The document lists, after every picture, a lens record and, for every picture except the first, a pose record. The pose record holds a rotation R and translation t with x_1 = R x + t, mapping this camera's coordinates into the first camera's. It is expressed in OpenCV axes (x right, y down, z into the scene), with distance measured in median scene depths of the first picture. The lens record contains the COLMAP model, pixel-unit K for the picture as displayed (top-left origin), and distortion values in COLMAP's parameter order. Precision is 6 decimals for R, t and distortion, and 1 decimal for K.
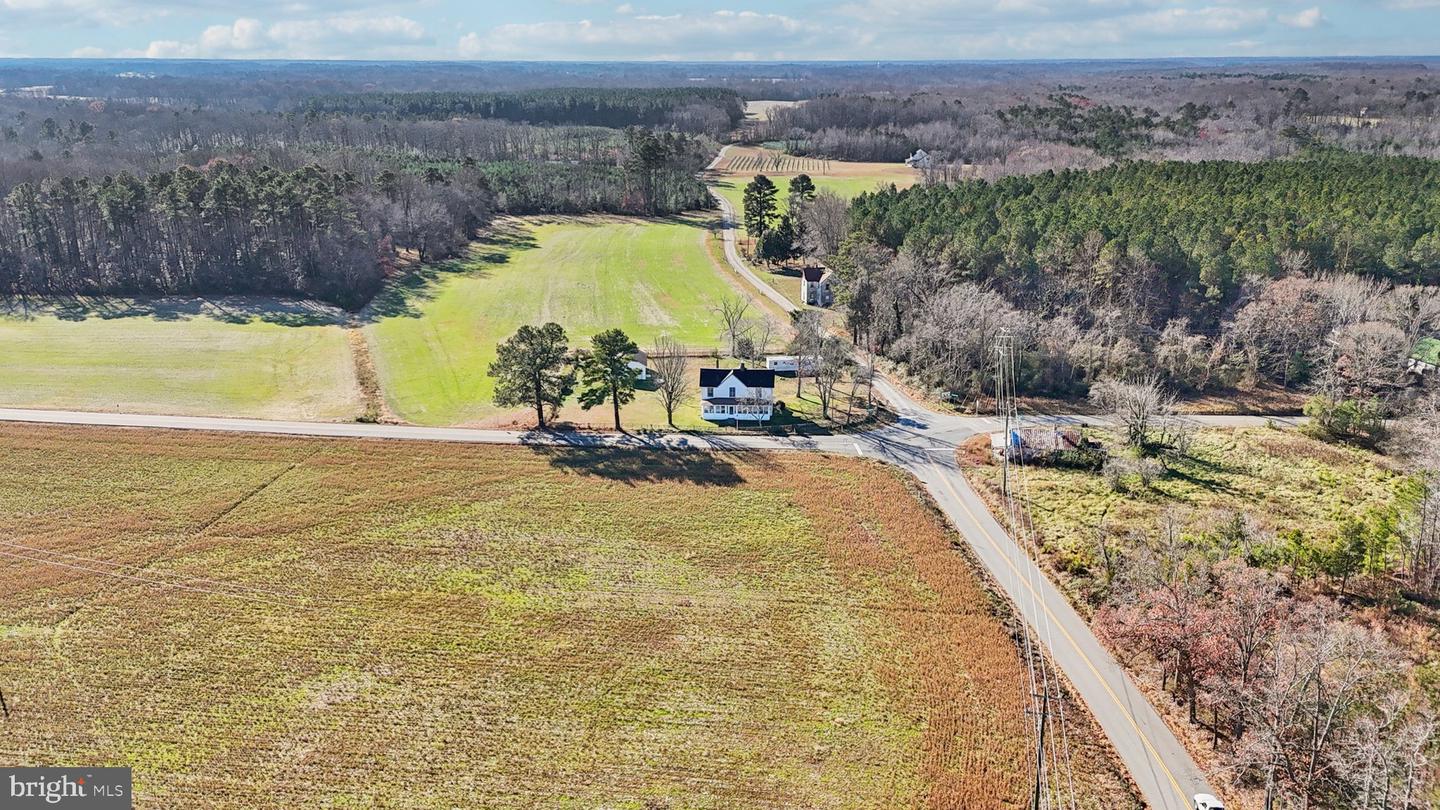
lens RADIAL K [[1068.0, 0, 720.0], [0, 1068.0, 405.0], [0, 0, 1]] dist [0.067131, -0.061810]
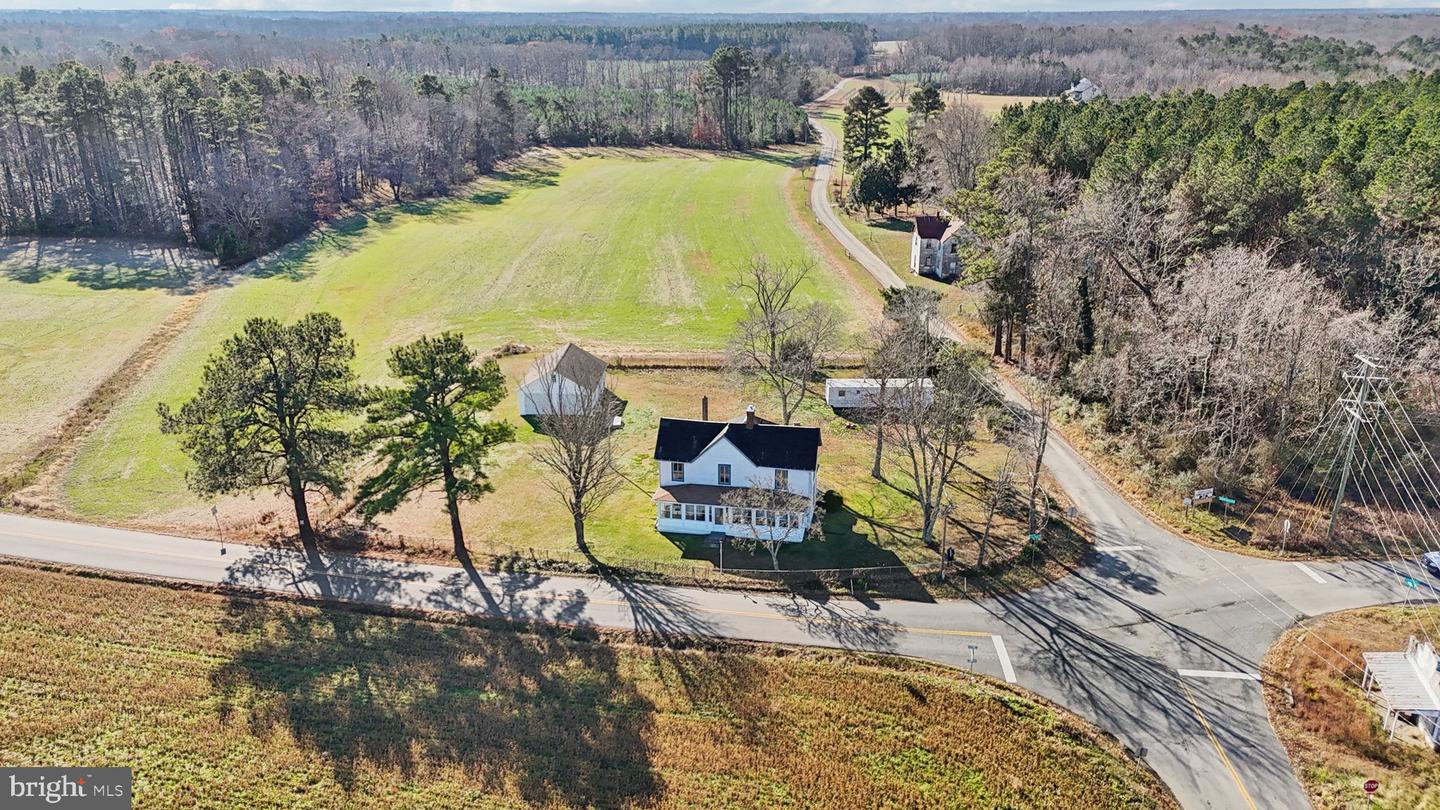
lens RADIAL K [[1068.0, 0, 720.0], [0, 1068.0, 405.0], [0, 0, 1]] dist [0.067131, -0.061810]
pose [[0.992539, 0.042026, -0.114452, 0.040795], [-0.037492, 0.998436, 0.041483, -0.040203], [0.116017, -0.036882, 0.992562, 0.362424]]
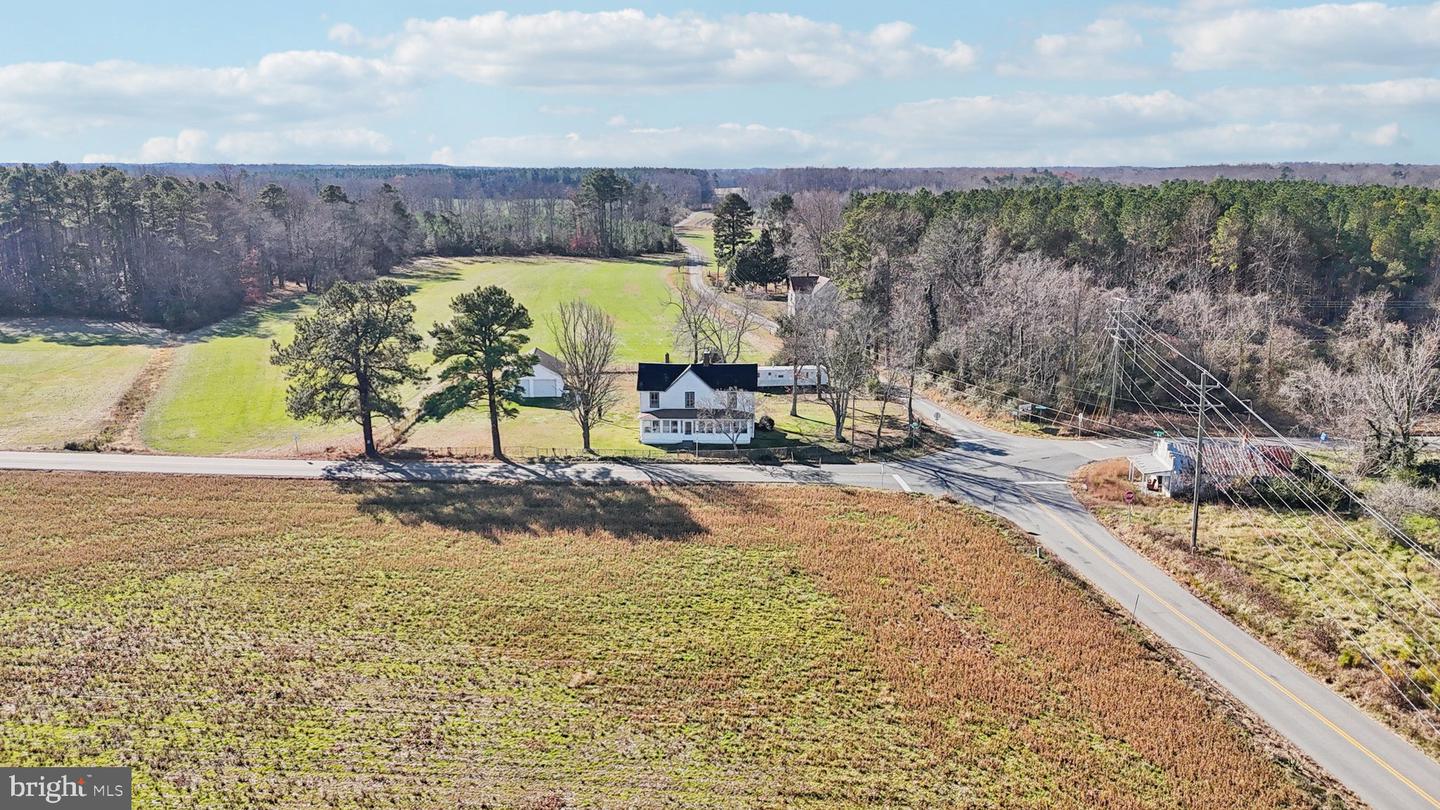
lens RADIAL K [[1068.0, 0, 720.0], [0, 1068.0, 405.0], [0, 0, 1]] dist [0.067131, -0.061810]
pose [[0.999690, -0.002968, 0.024734, 0.009265], [0.005243, 0.995706, -0.092418, 0.032015], [-0.024354, 0.092519, 0.995413, 0.252990]]
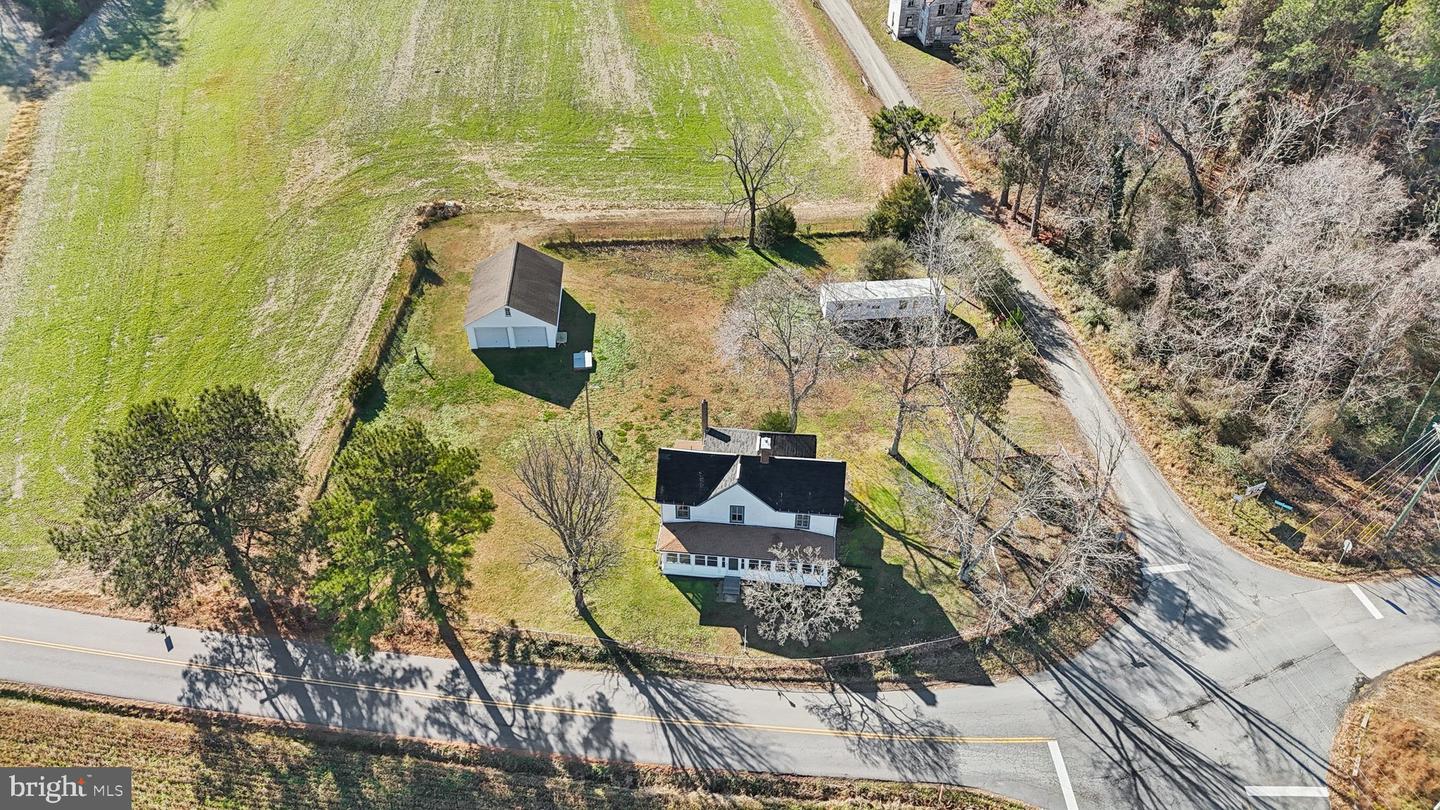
lens RADIAL K [[1059.0, 0, 717.0], [0, 1059.0, 428.4], [0, 0, 1]] dist [0.024412, -0.002070]
pose [[0.999419, 0.029082, -0.017780, 0.006425], [-0.019046, 0.909042, 0.416270, -0.136162], [0.028269, -0.415689, 0.909067, 0.432465]]
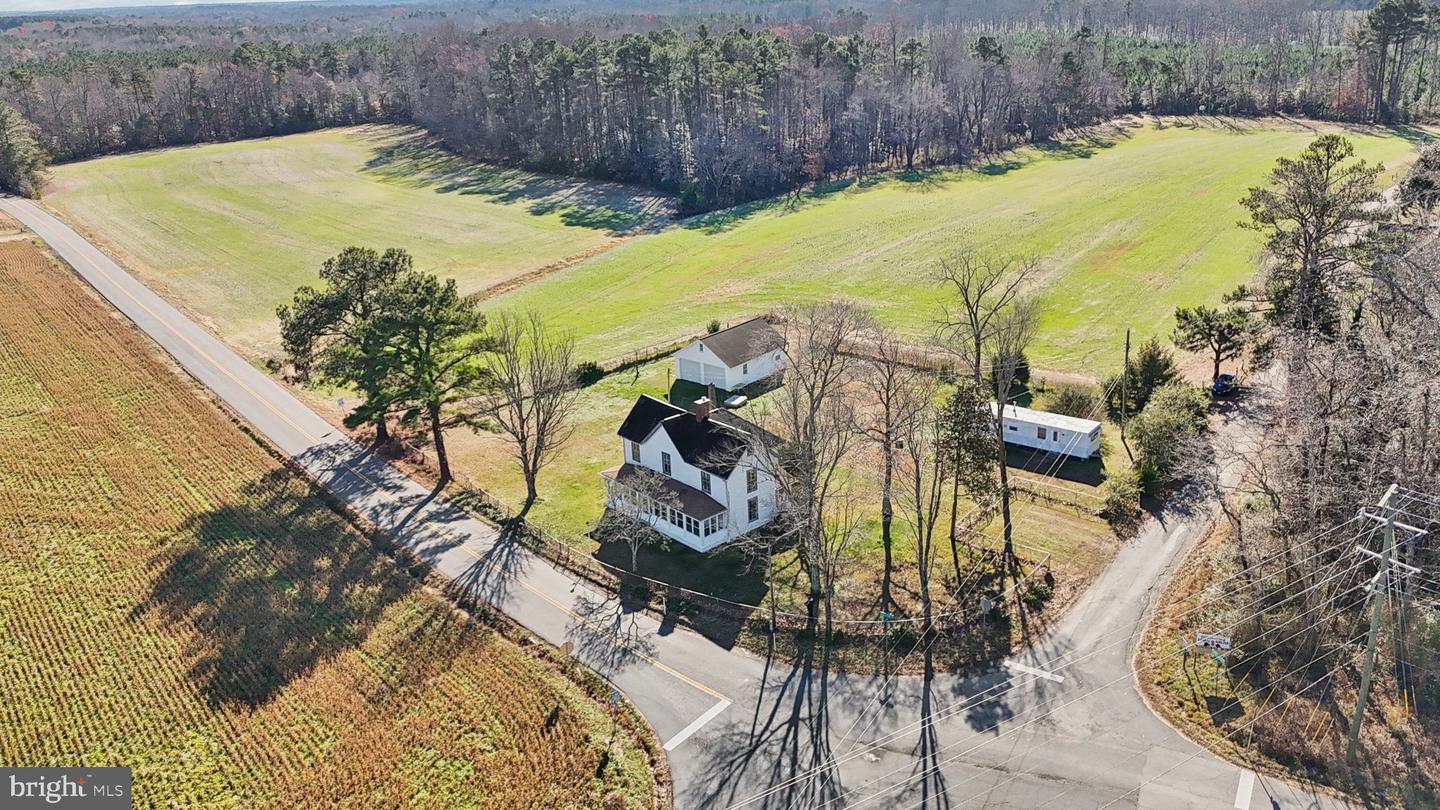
lens RADIAL K [[1136.5, 0, 716.0], [0, 1136.5, 365.1], [0, 0, 1]] dist [0.023876, -0.002776]
pose [[0.711473, 0.196517, -0.674676, 0.217981], [-0.176630, 0.979288, 0.098980, -0.066502], [0.680153, 0.048746, 0.731448, 0.446356]]
